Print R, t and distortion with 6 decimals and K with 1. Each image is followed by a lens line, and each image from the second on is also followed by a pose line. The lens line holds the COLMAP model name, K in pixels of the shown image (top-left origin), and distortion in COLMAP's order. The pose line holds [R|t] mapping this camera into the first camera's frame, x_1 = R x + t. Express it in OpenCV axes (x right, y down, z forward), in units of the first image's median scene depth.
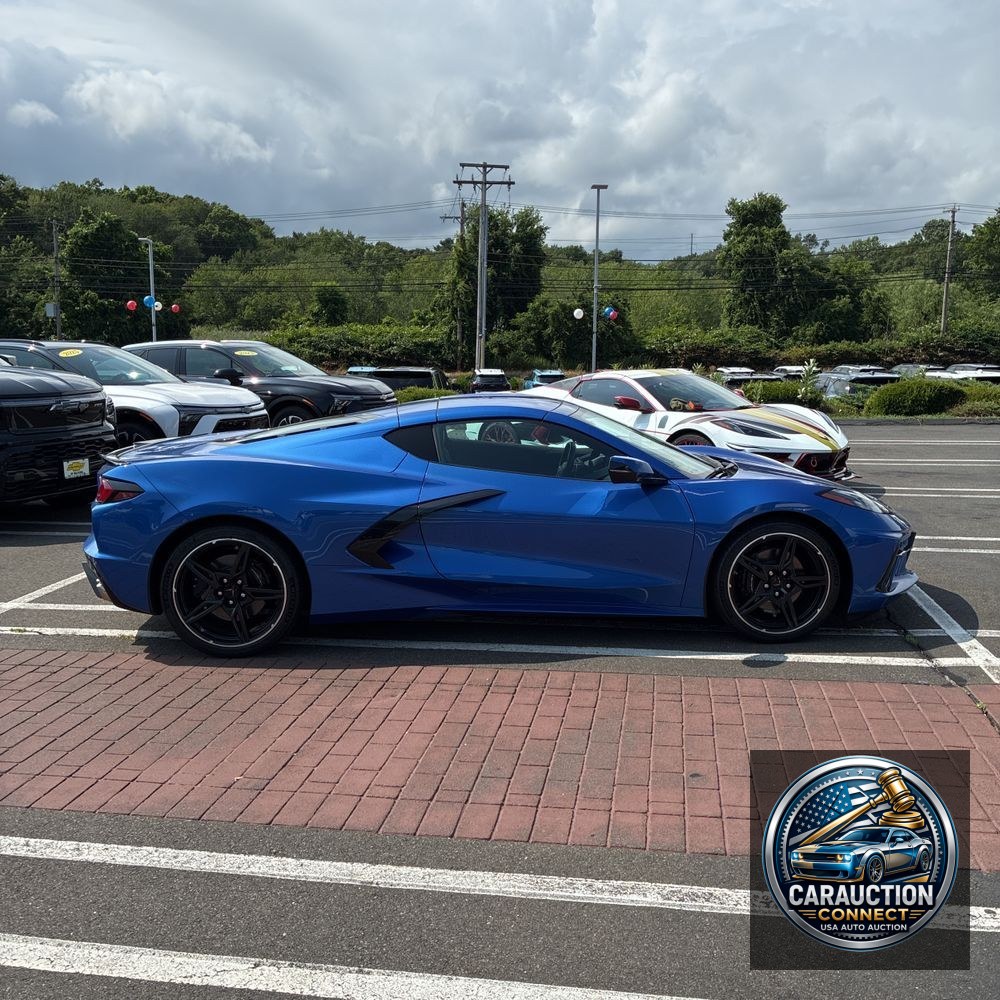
lens RADIAL K [[1019.3, 0, 504.4], [0, 1019.3, 502.7], [0, 0, 1]] dist [0.024634, 0.000000]
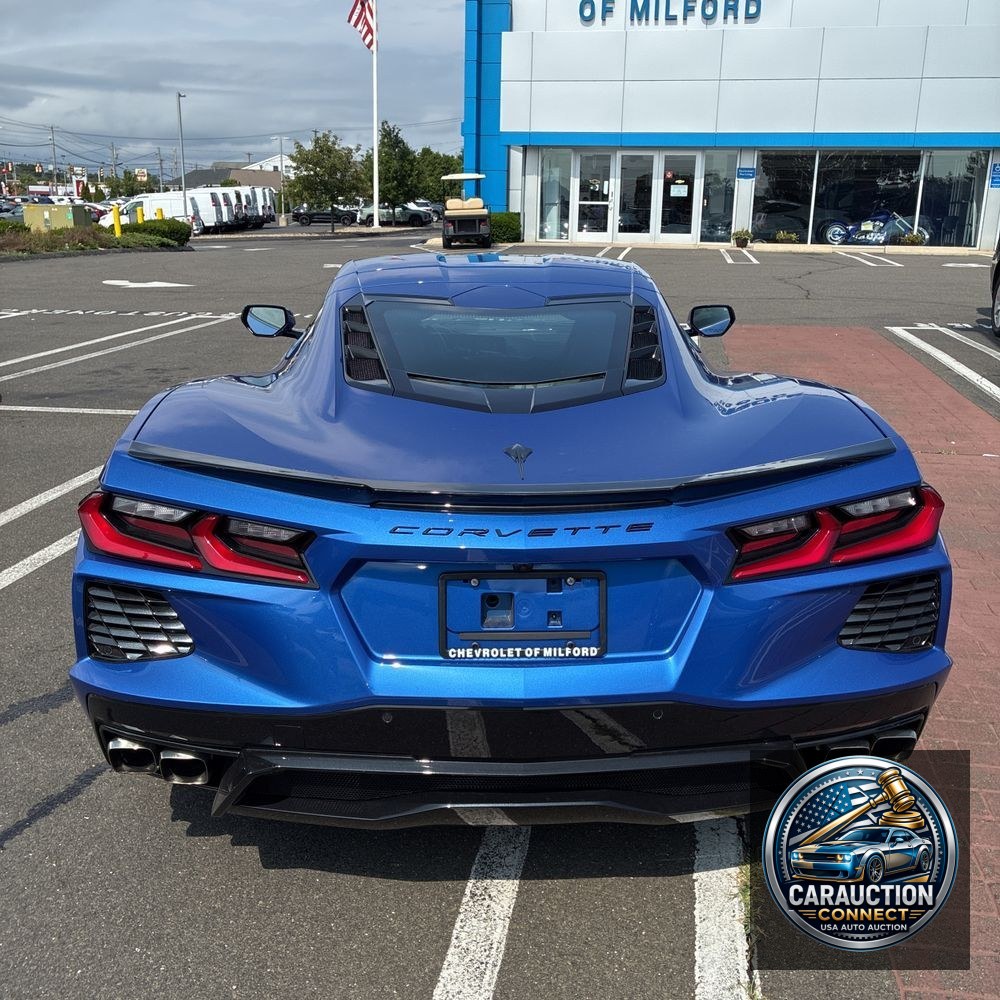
lens RADIAL K [[1019.3, 0, 498.7], [0, 1019.3, 490.2], [0, 0, 1]] dist [0.024634, 0.000000]
pose [[0.012495, -0.268918, 0.963082, -0.182534], [0.153148, 0.952308, 0.263922, -0.035938], [-0.988124, 0.144196, 0.053083, 0.265006]]
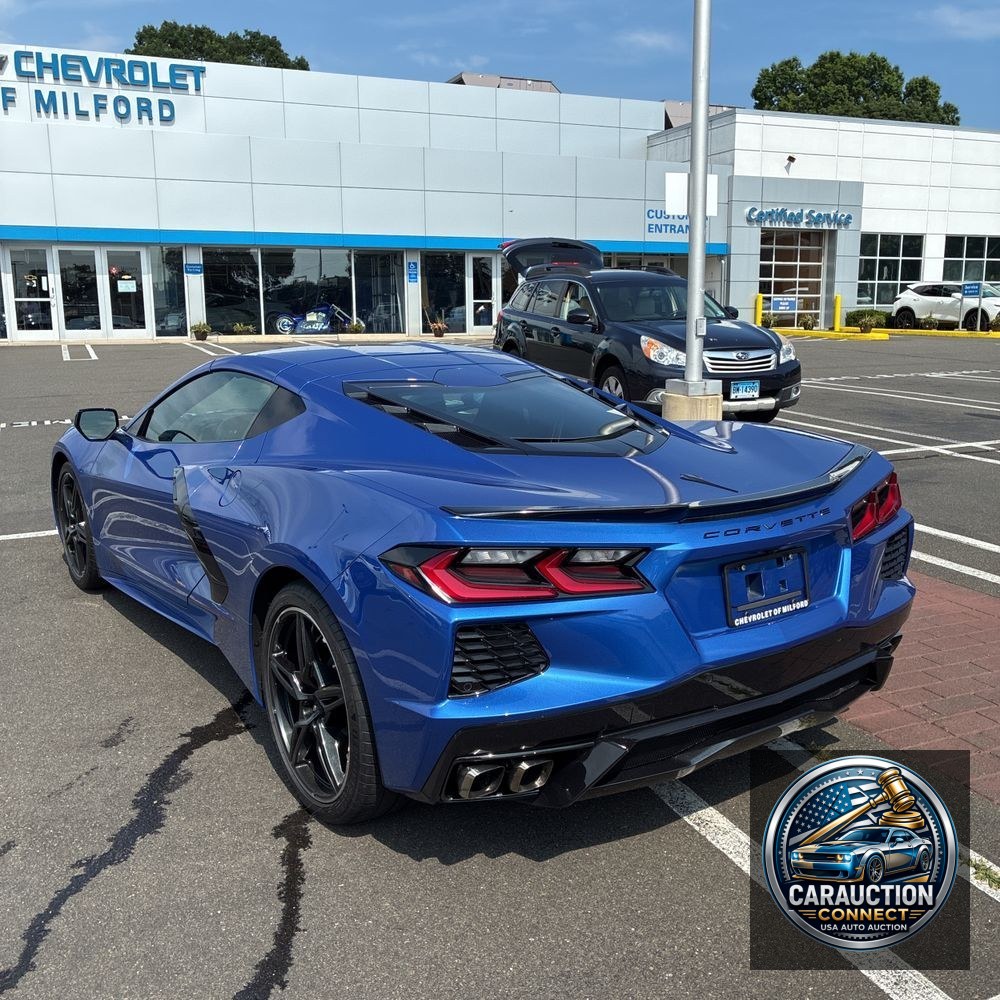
lens RADIAL K [[1019.3, 0, 504.9], [0, 1019.3, 503.8], [0, 0, 1]] dist [0.024634, 0.000000]
pose [[-0.530858, -0.161970, 0.831838, -0.184804], [0.147971, 0.948772, 0.279170, -0.050497], [-0.834442, 0.271288, -0.479697, 0.350762]]
